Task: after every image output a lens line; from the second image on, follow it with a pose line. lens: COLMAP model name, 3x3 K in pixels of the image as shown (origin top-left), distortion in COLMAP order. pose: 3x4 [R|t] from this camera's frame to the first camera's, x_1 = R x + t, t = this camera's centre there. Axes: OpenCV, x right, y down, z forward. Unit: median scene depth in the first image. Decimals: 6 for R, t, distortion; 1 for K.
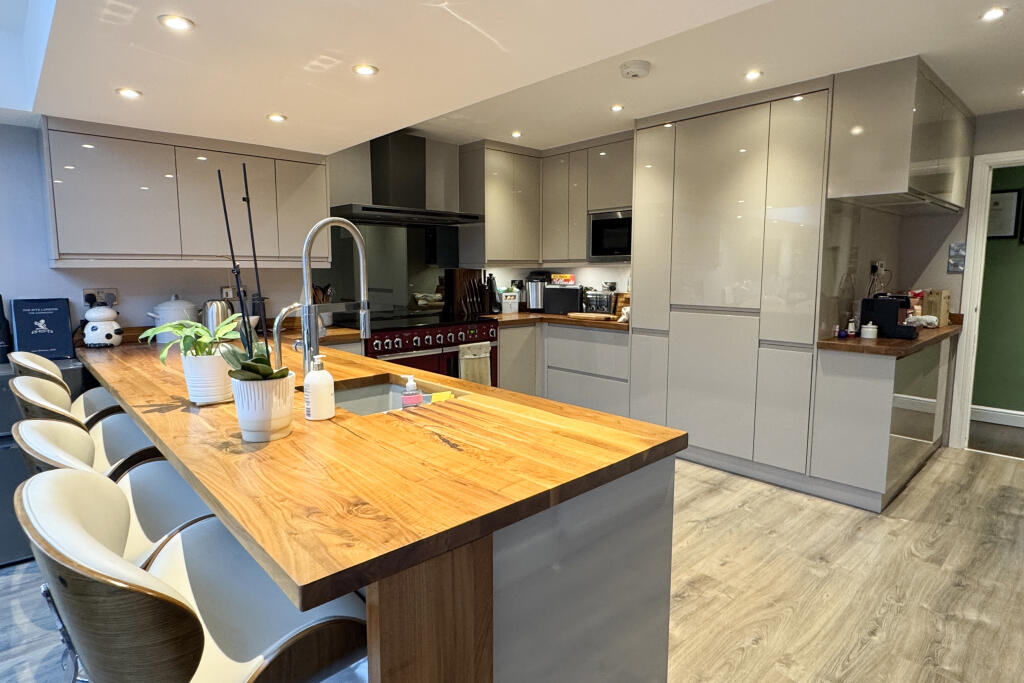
lens RADIAL K [[557.5, 0, 510.7], [0, 557.5, 352.3], [0, 0, 1]] dist [-0.000257, -0.000239]
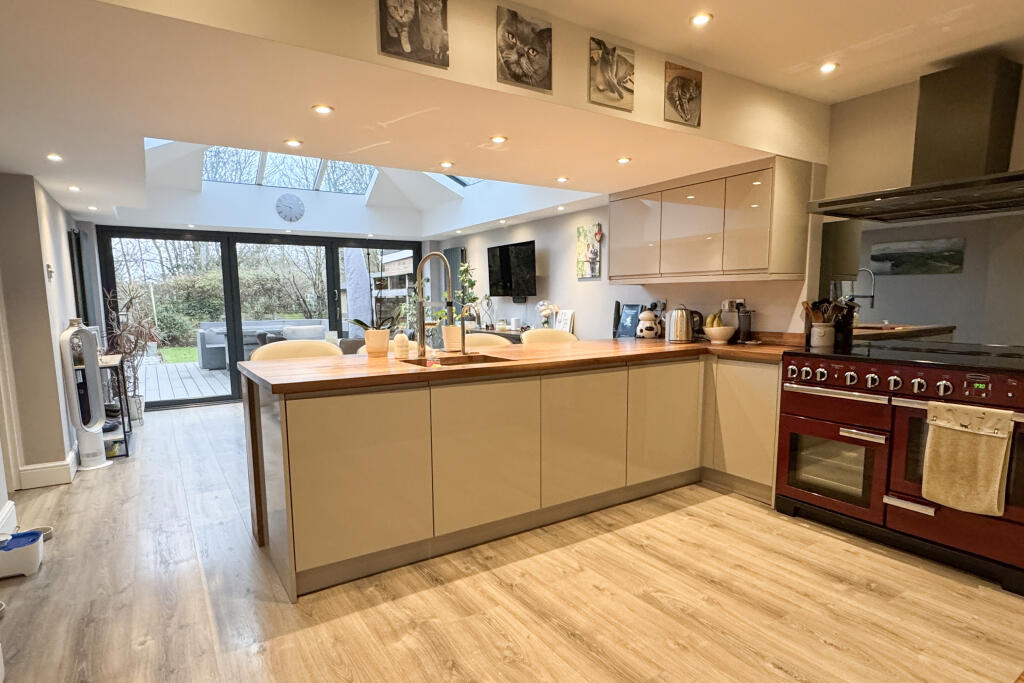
lens RADIAL K [[557.5, 0, 510.7], [0, 557.5, 352.3], [0, 0, 1]] dist [-0.000257, -0.000239]
pose [[-0.166311, 0.107650, -0.980180, 0.574992], [-0.120690, 0.984327, 0.128583, -0.088528], [0.978660, 0.139683, -0.150712, 0.667125]]
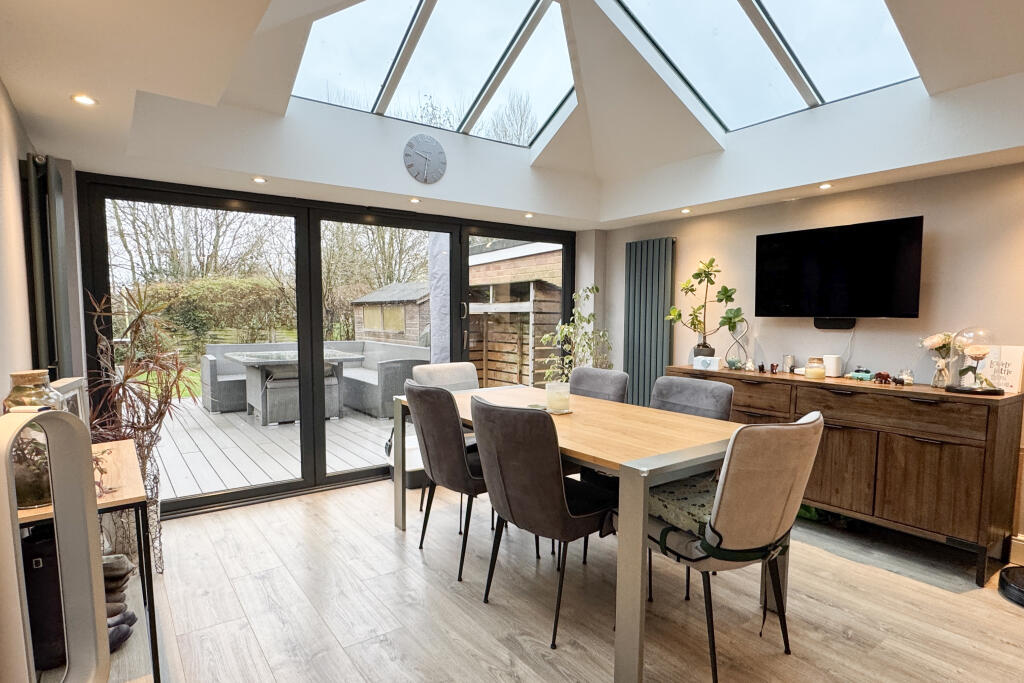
lens RADIAL K [[553.0, 0, 512.0], [0, 553.0, 341.5], [0, 0, 1]] dist [-0.004450, -0.000824]
pose [[-0.106553, 0.061433, -0.992407, 0.367324], [-0.134030, 0.988093, 0.075556, -0.059414], [0.985232, 0.141063, -0.097050, 0.441792]]
